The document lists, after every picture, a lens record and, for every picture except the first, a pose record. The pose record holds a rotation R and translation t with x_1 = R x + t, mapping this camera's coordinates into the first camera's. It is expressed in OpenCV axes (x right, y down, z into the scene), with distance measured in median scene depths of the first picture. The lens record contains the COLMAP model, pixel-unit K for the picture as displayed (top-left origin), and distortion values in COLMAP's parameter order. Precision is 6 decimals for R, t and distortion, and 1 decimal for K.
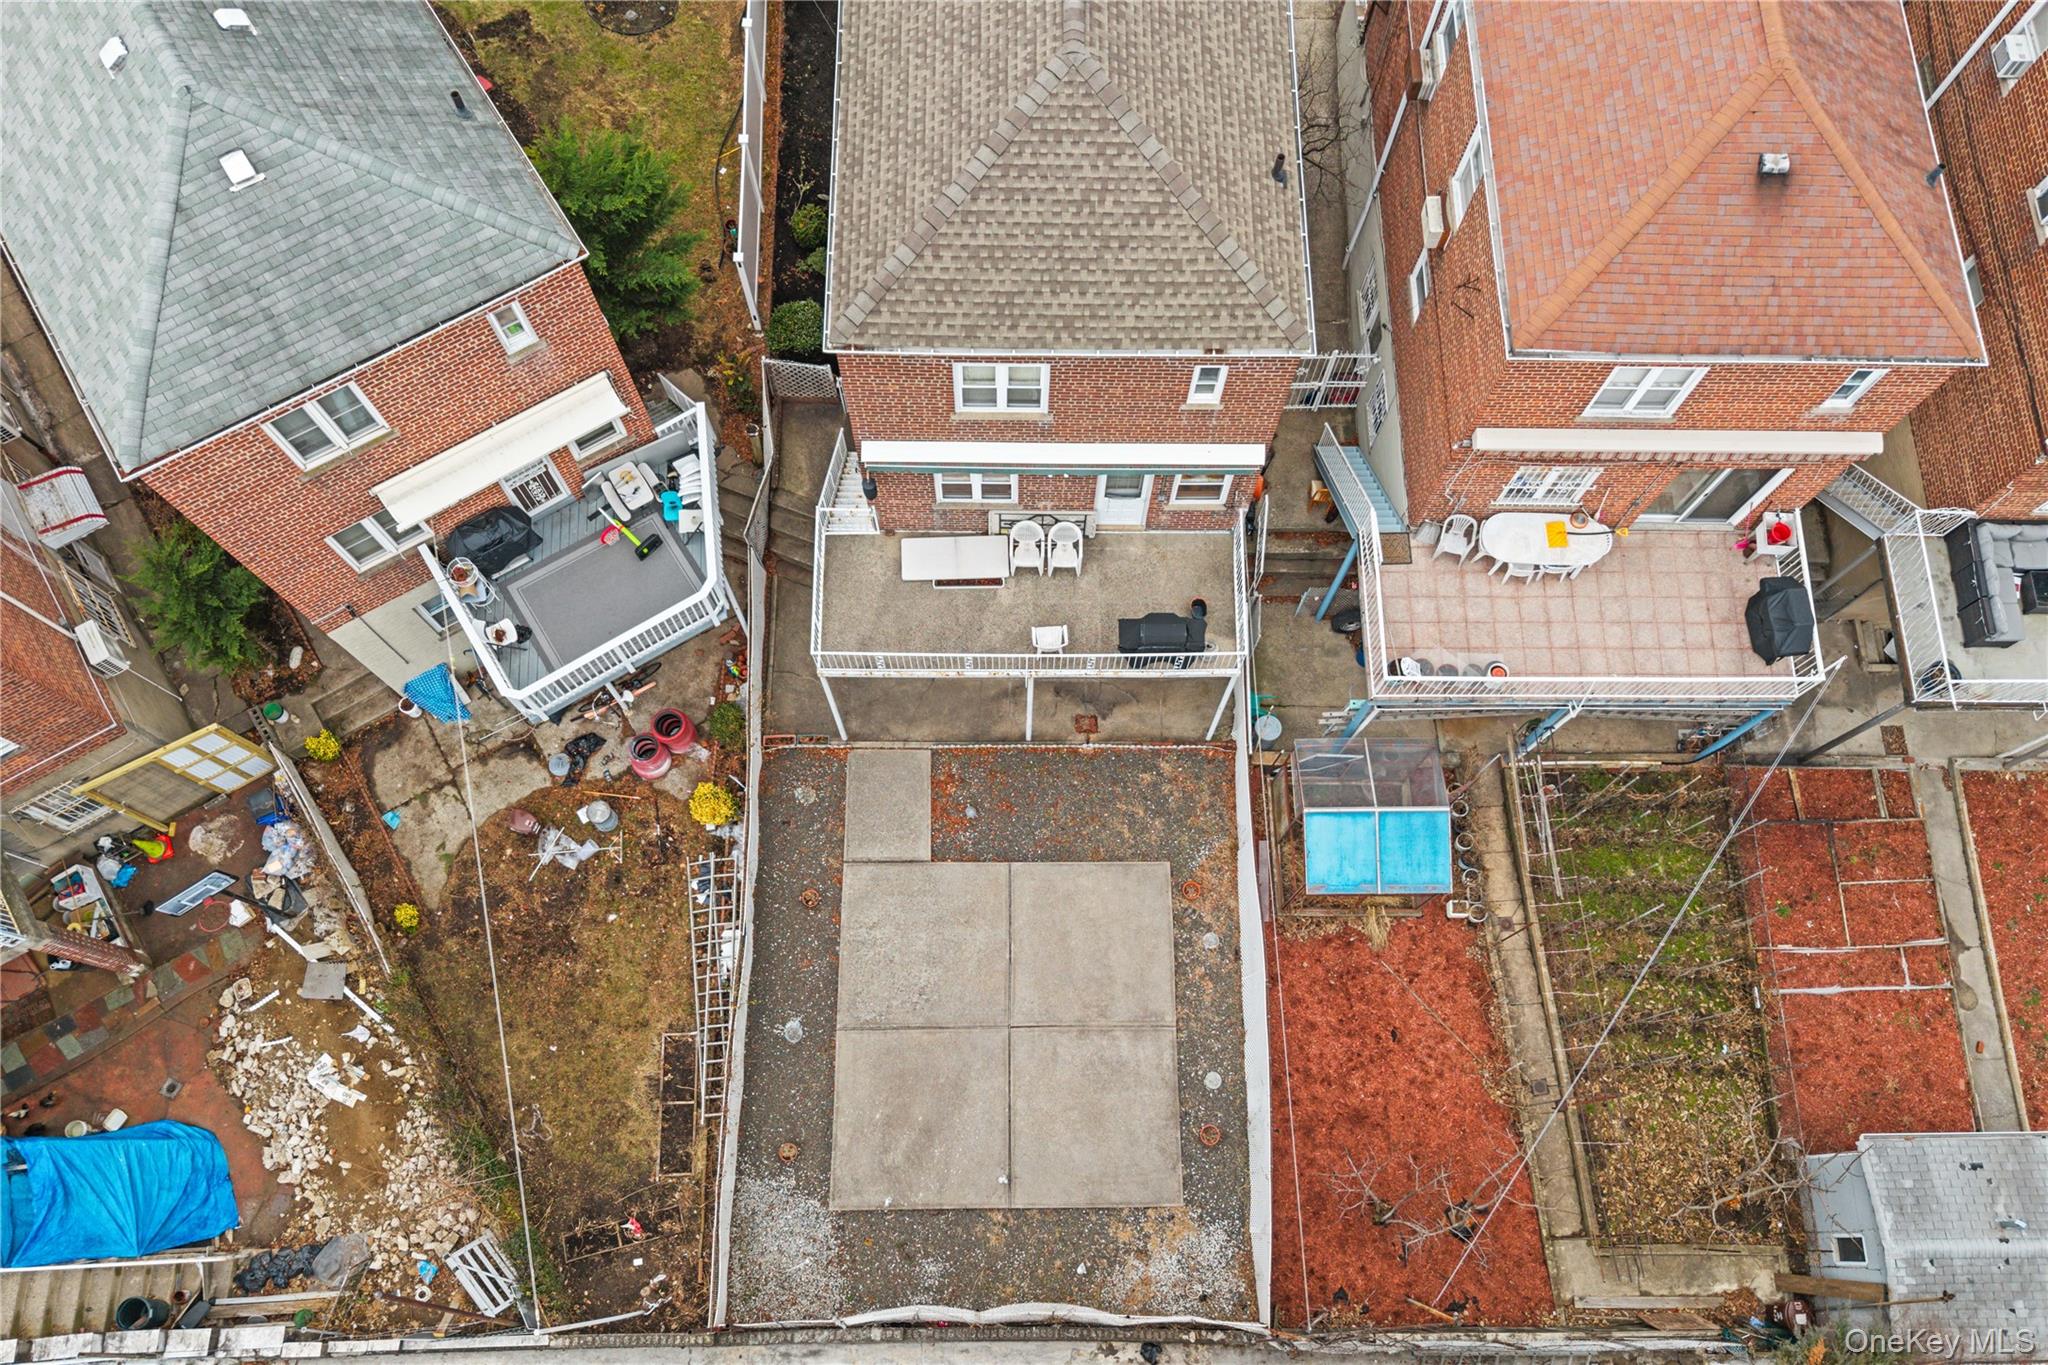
lens RADIAL K [[1422.9, 0, 1010.9], [0, 1422.9, 797.4], [0, 0, 1]] dist [0.005809, -0.005949]
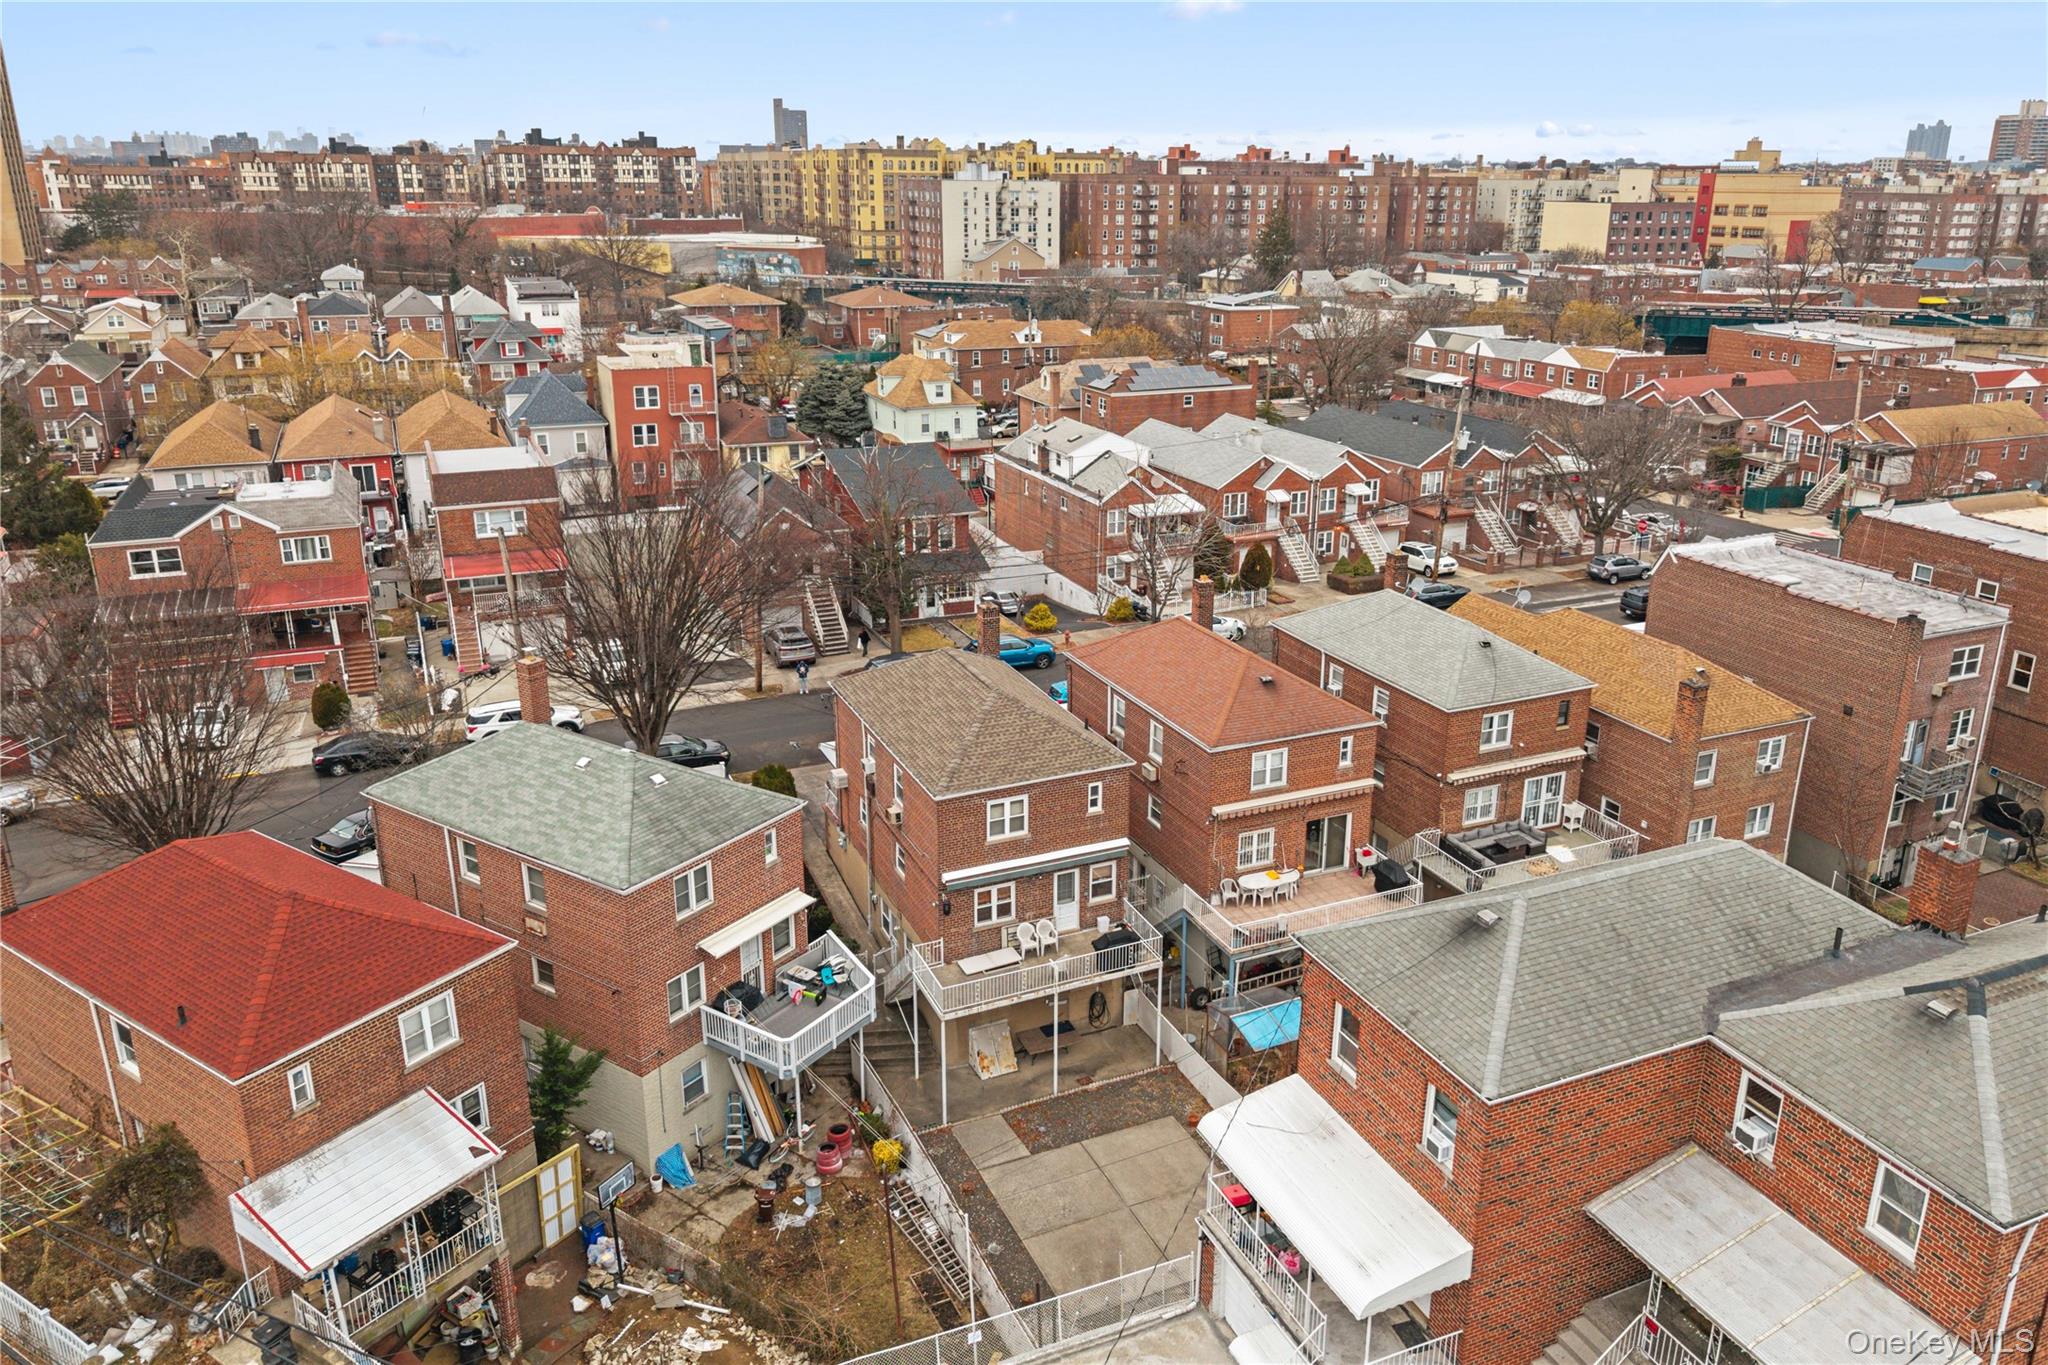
lens RADIAL K [[1509.0, 0, 1024.0], [0, 1509.0, 682.5], [0, 0, 1]] dist [-0.000591, 0.000523]
pose [[0.920480, -0.142286, 0.363965, -0.615982], [0.378144, 0.559310, -0.737685, 1.009620], [-0.098608, 0.816656, 0.568639, -0.353176]]
